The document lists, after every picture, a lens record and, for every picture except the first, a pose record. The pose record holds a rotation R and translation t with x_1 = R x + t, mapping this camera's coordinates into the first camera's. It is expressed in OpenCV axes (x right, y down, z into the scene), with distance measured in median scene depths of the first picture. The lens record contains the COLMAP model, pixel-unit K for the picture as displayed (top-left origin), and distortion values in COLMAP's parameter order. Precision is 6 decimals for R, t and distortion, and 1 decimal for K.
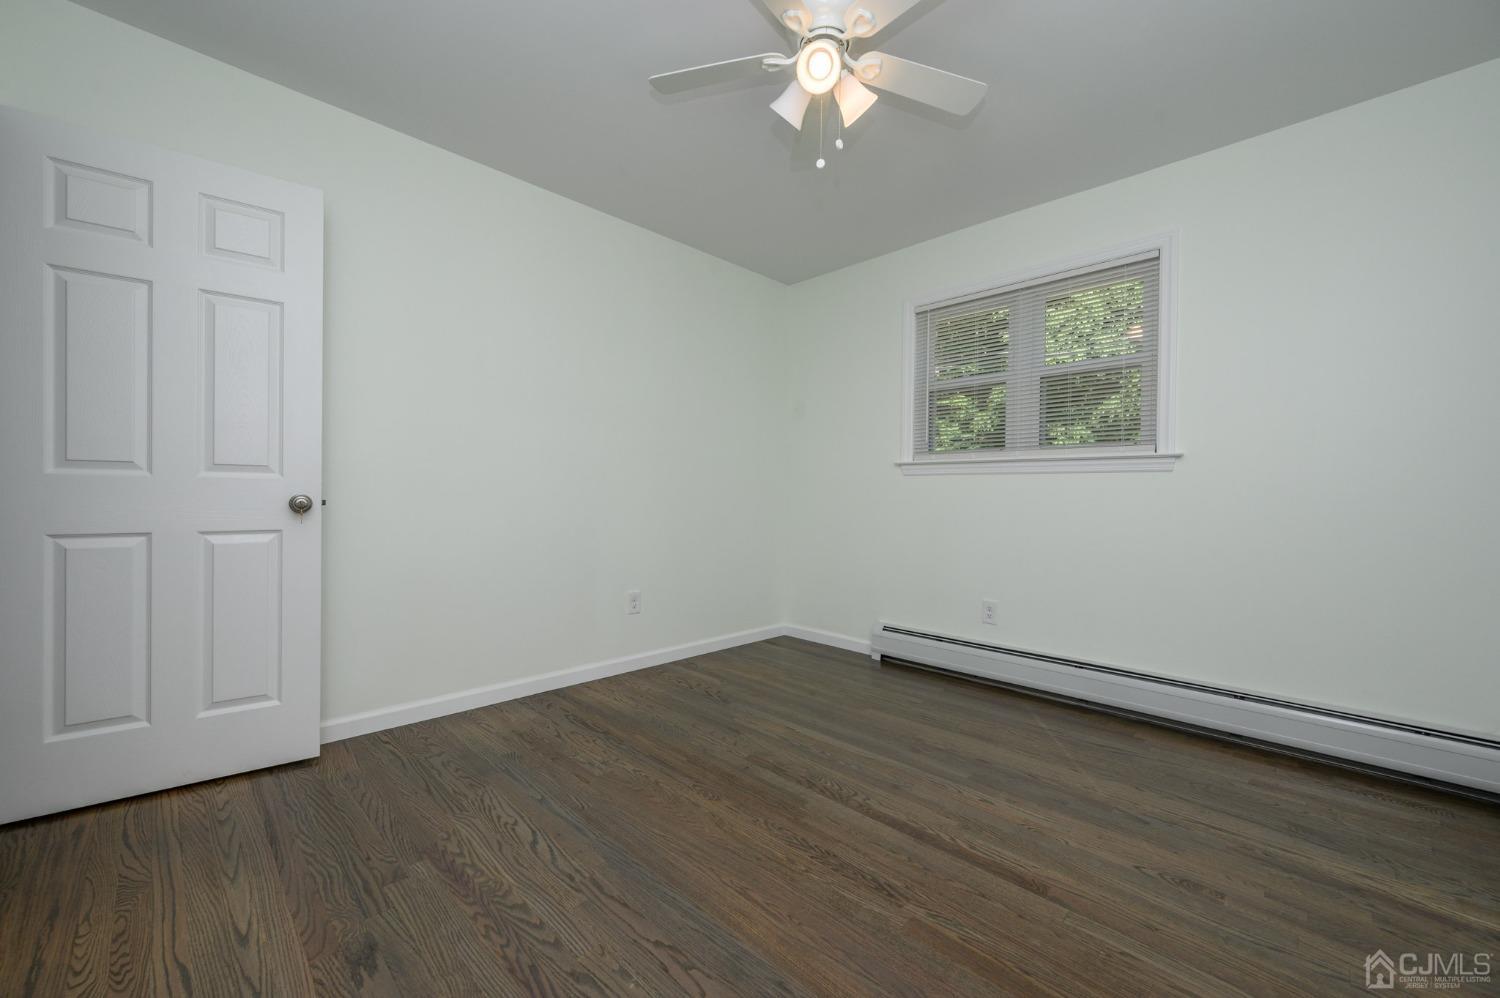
lens RADIAL K [[589.6, 0, 745.3], [0, 589.6, 502.5], [0, 0, 1]] dist [-0.001173, 0.000389]
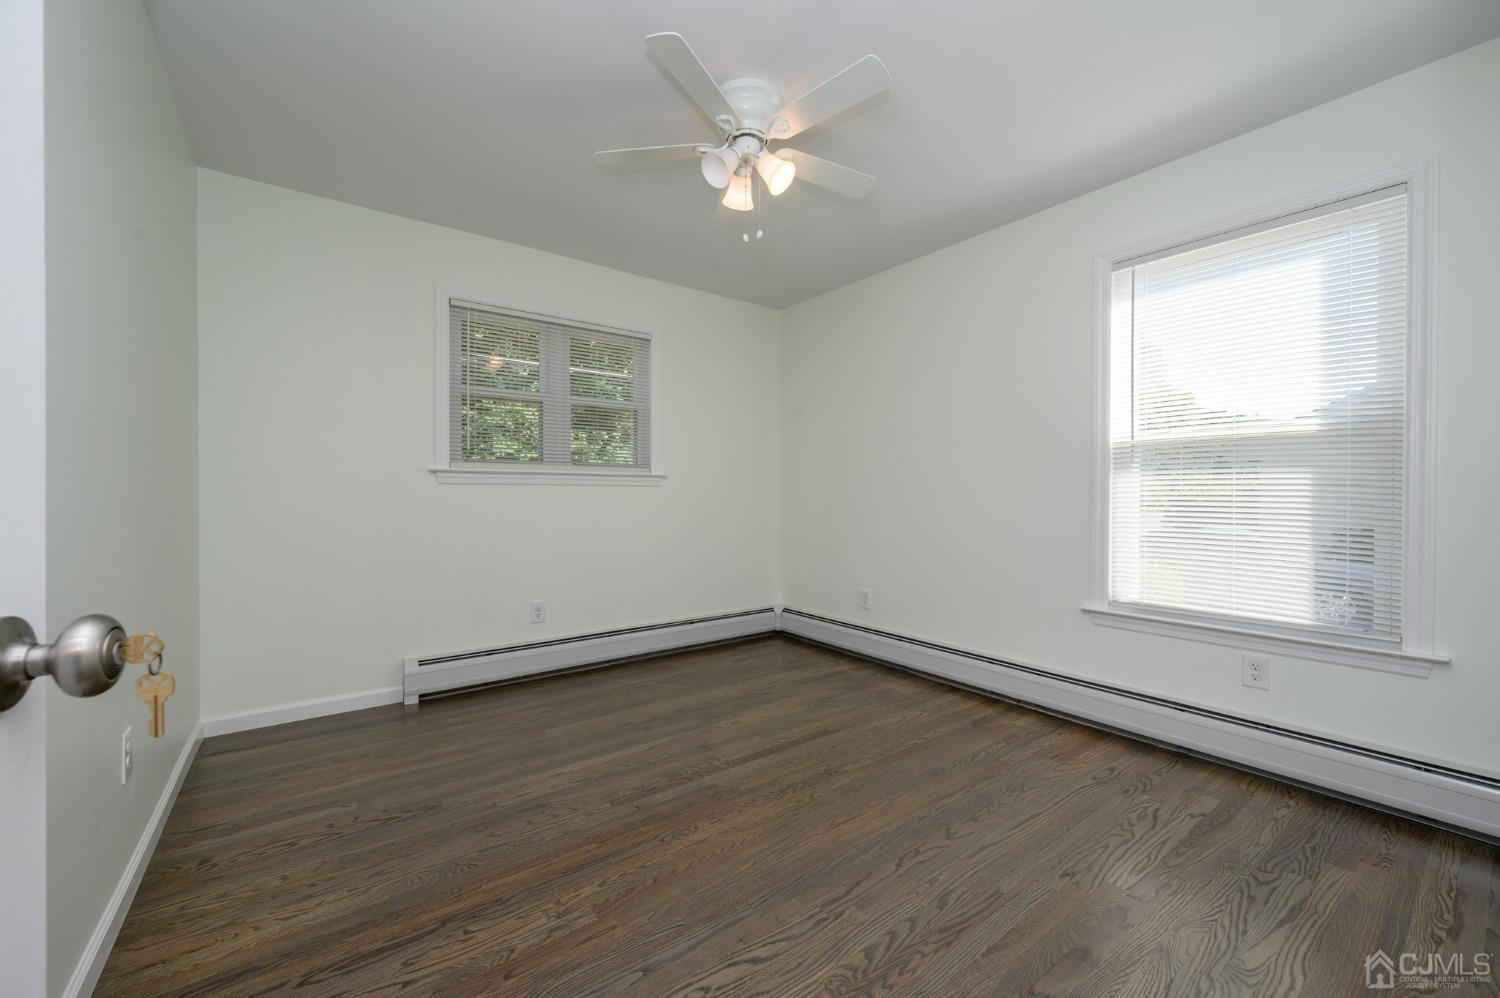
lens RADIAL K [[589.6, 0, 741.4], [0, 589.6, 505.2], [0, 0, 1]] dist [-0.001173, 0.000389]
pose [[0.141053, -0.028938, 0.989579, -0.826197], [0.012836, 0.999542, 0.027400, -0.049655], [-0.989919, 0.008837, 0.141360, 0.650477]]
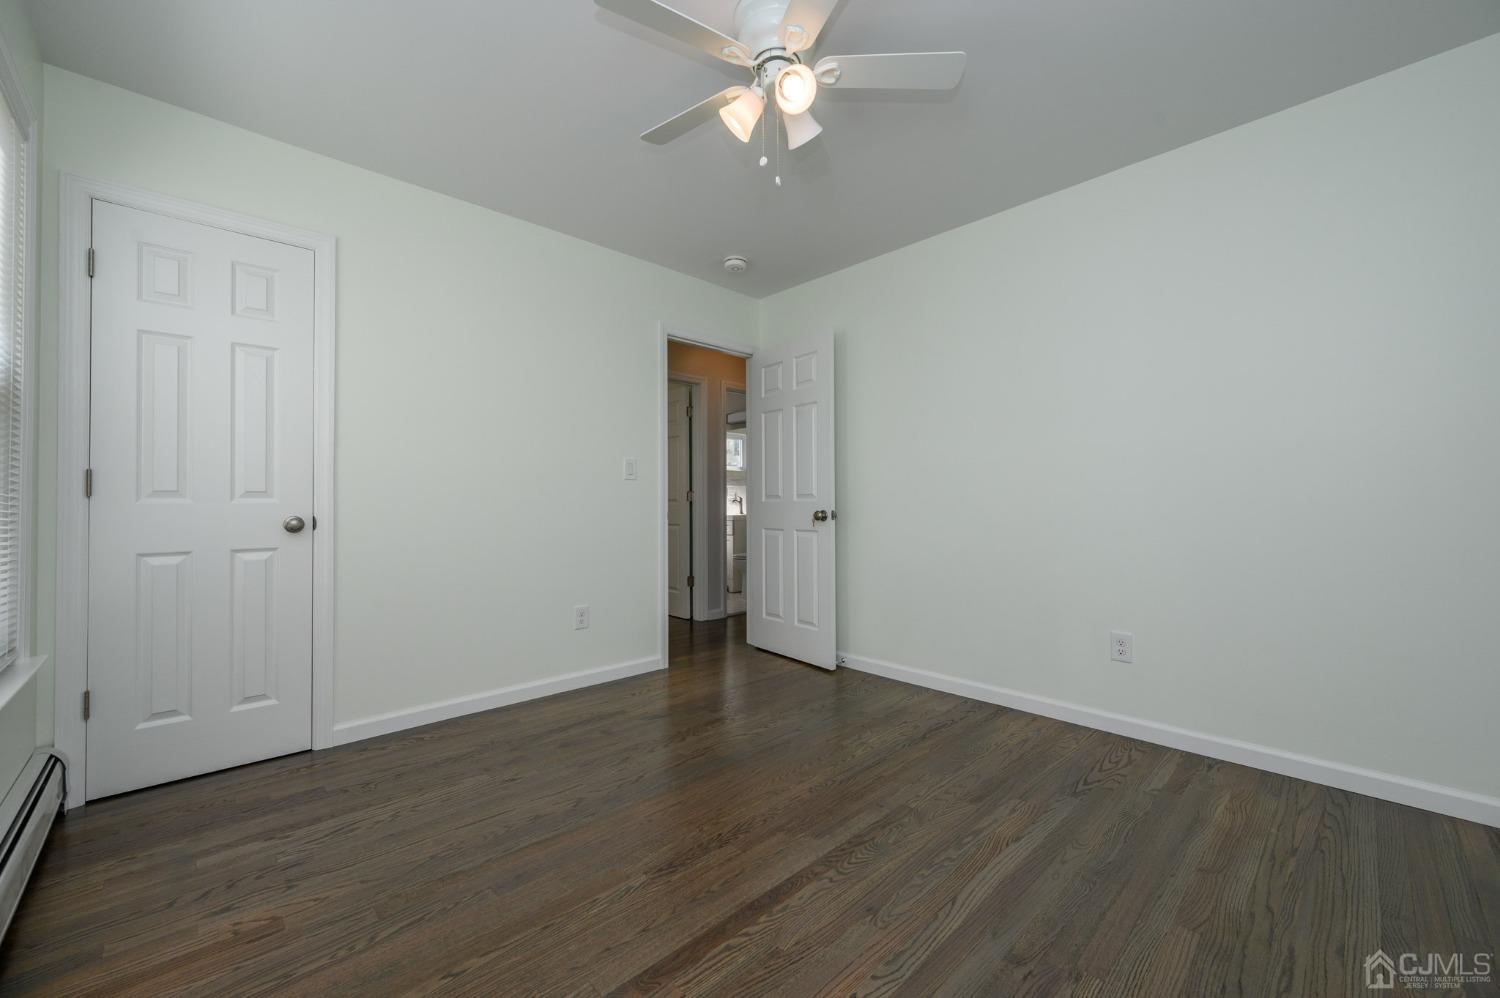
lens RADIAL K [[589.6, 0, 752.4], [0, 589.6, 499.7], [0, 0, 1]] dist [-0.001173, 0.000389]
pose [[-0.016374, -0.021667, -0.999631, 0.869180], [-0.011349, 0.999705, -0.021483, -0.004465], [0.999802, 0.010993, -0.016615, 0.753357]]
